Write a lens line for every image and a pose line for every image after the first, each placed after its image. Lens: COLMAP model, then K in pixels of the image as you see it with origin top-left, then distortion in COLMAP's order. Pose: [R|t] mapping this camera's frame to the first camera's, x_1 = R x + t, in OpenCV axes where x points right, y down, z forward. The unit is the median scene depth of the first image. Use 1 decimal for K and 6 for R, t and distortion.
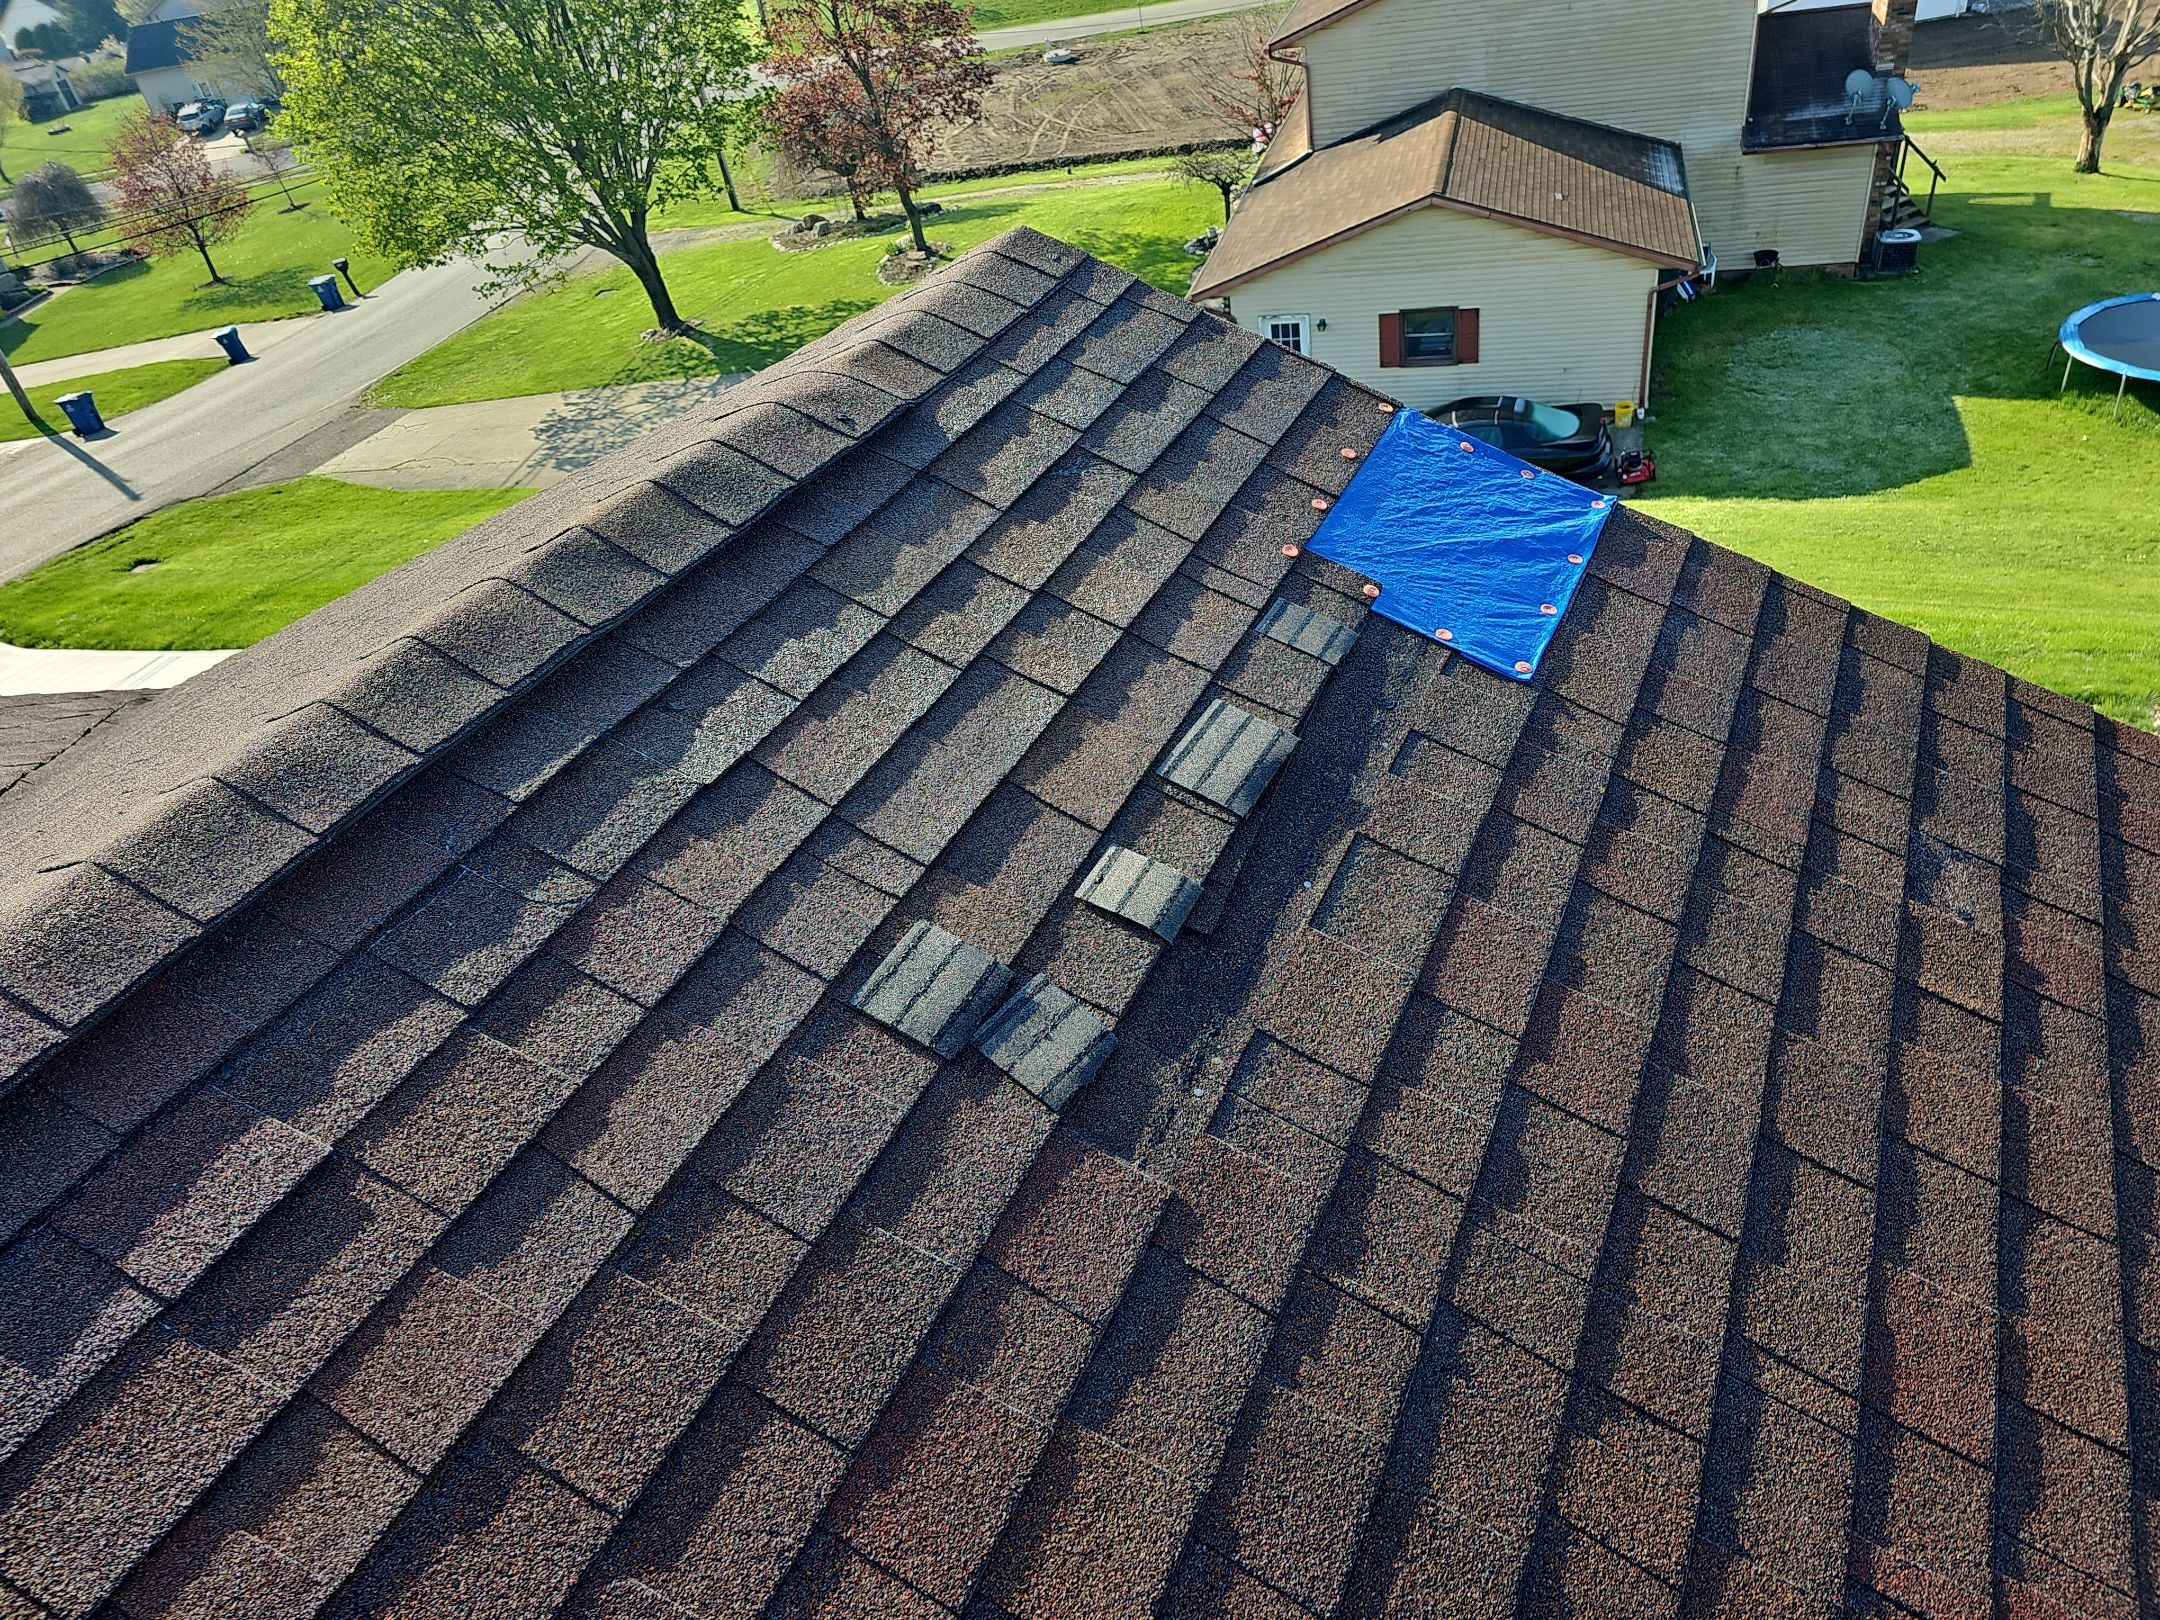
lens RADIAL K [[1423.6, 0, 1110.4], [0, 1423.6, 760.5], [0, 0, 1]] dist [0.065642, -0.054026]
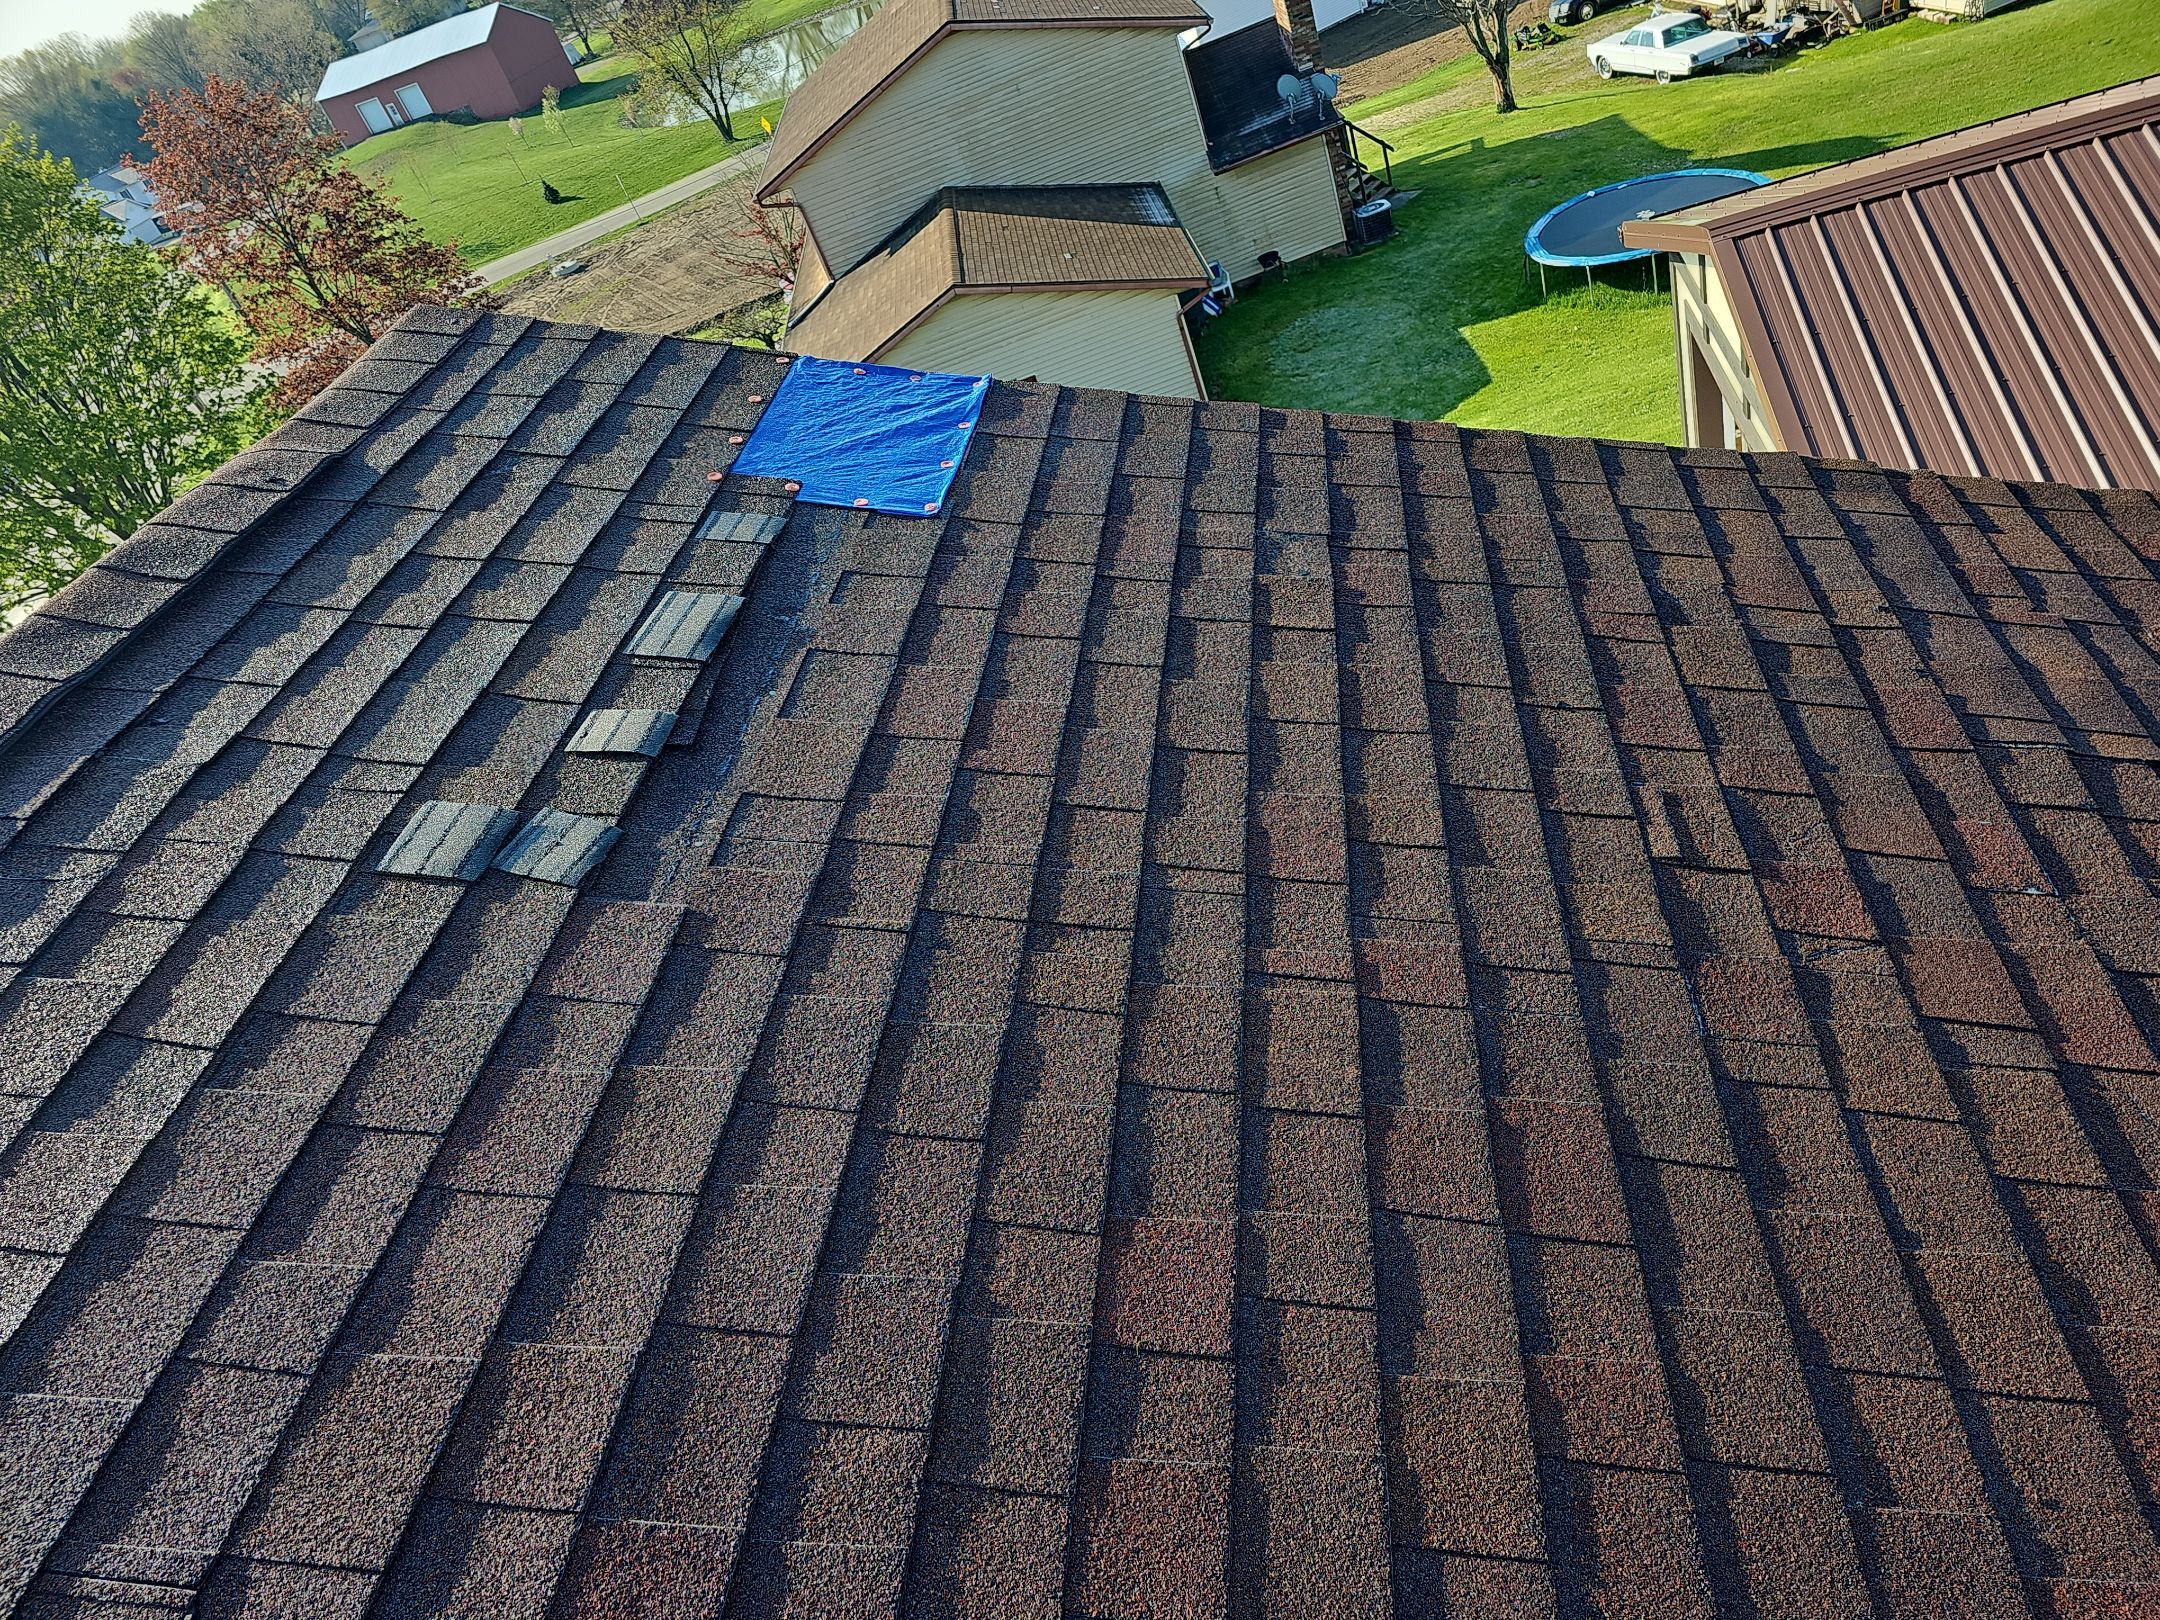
lens RADIAL K [[1423.6, 0, 1085.9], [0, 1423.6, 802.1], [0, 0, 1]] dist [0.065642, -0.054026]
pose [[0.925040, -0.338678, 0.172040, 0.133615], [0.347156, 0.937574, -0.020911, 0.266569], [-0.154219, 0.079068, 0.984868, -0.201871]]
